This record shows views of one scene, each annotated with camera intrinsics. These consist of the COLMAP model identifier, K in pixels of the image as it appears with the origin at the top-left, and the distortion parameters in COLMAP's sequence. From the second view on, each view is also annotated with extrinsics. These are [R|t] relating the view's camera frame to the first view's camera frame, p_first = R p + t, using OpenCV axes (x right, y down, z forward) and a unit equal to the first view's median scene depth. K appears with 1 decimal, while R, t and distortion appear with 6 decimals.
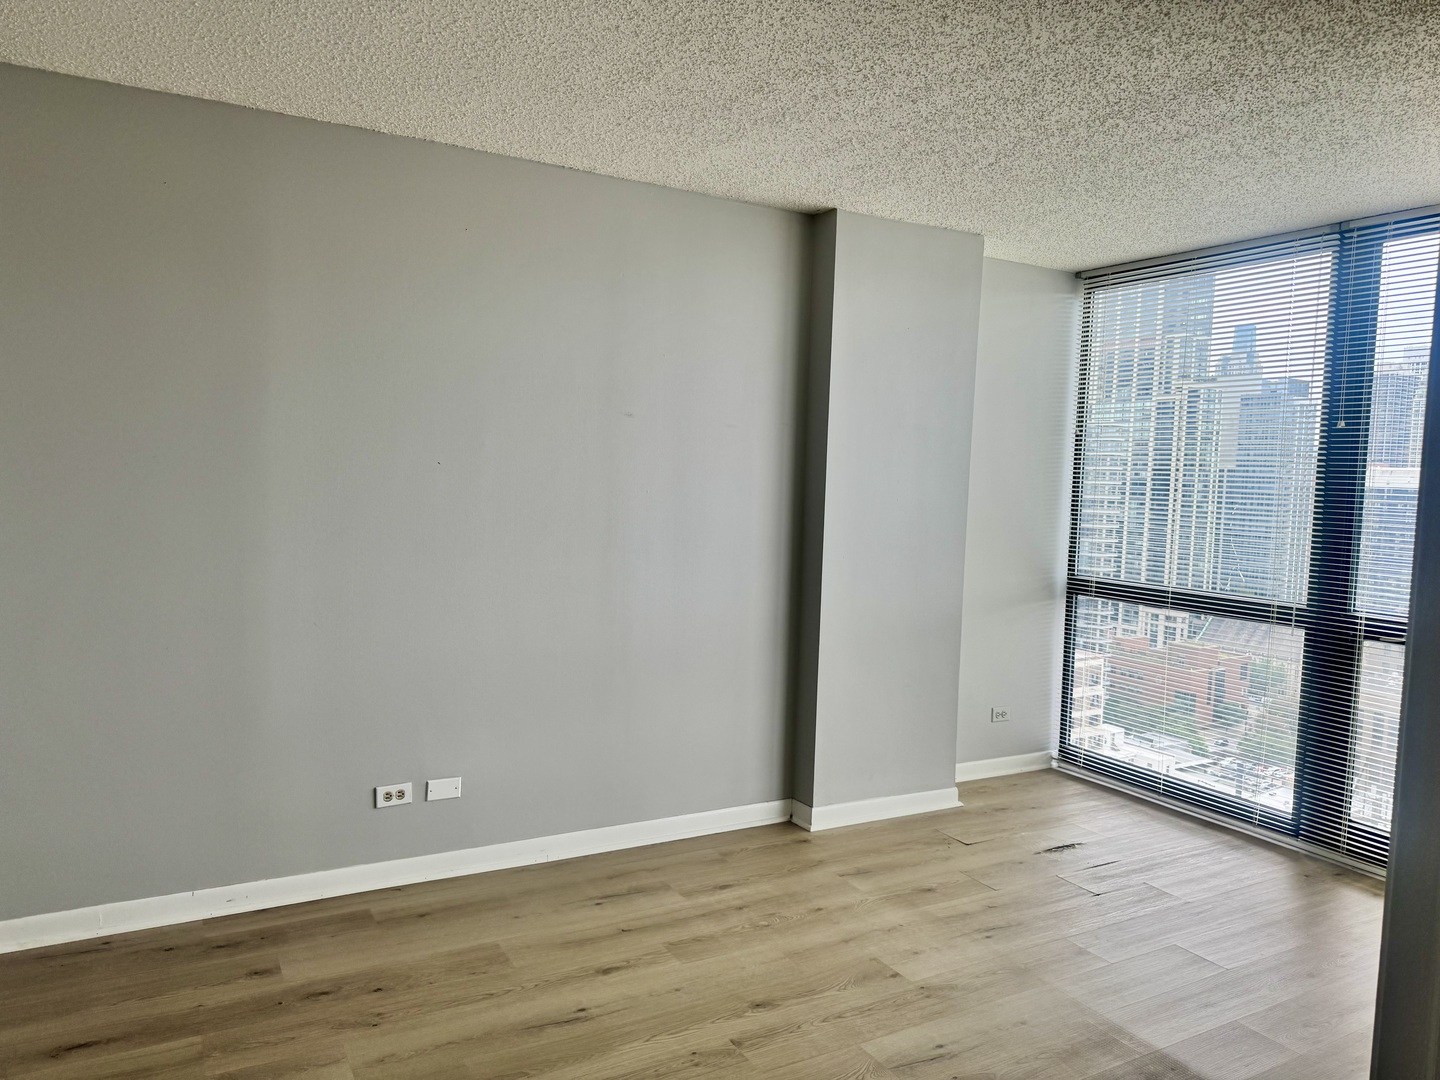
lens RADIAL K [[1023.1, 0, 729.9], [0, 1023.1, 541.5], [0, 0, 1]] dist [0.083530, -0.088587]
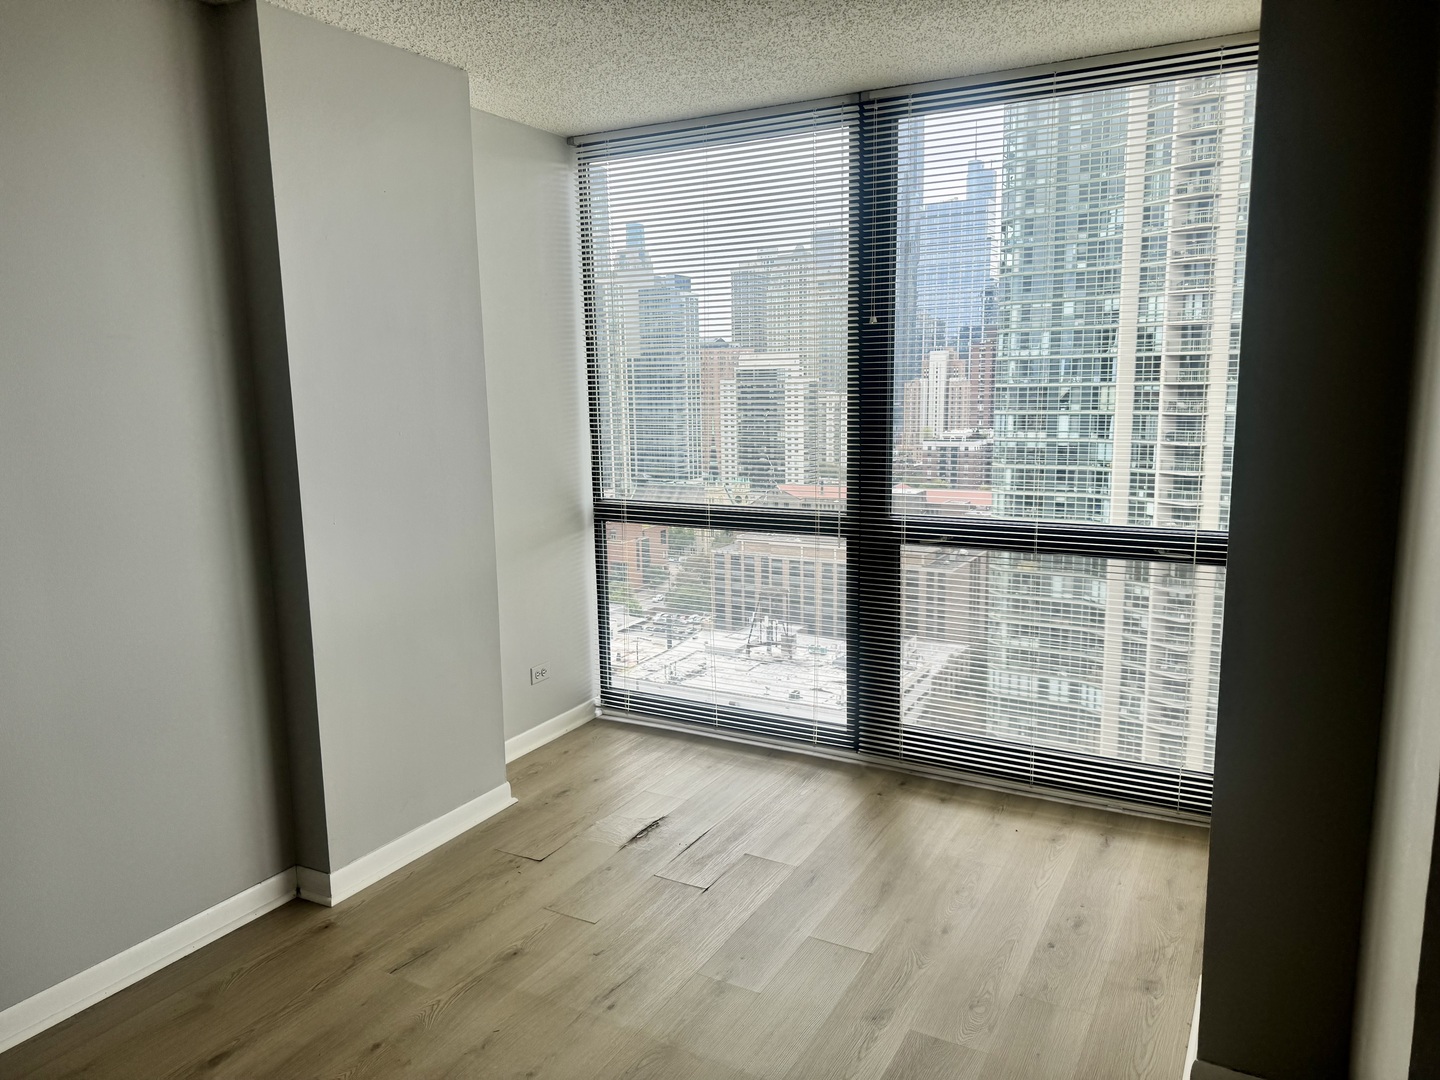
lens RADIAL K [[1023.1, 0, 729.9], [0, 1023.1, 541.5], [0, 0, 1]] dist [0.083530, -0.088587]
pose [[0.858542, -0.132532, 0.495319, -0.008725], [0.081630, 0.989026, 0.123143, -0.037581], [-0.506203, -0.065291, 0.859939, 0.242127]]
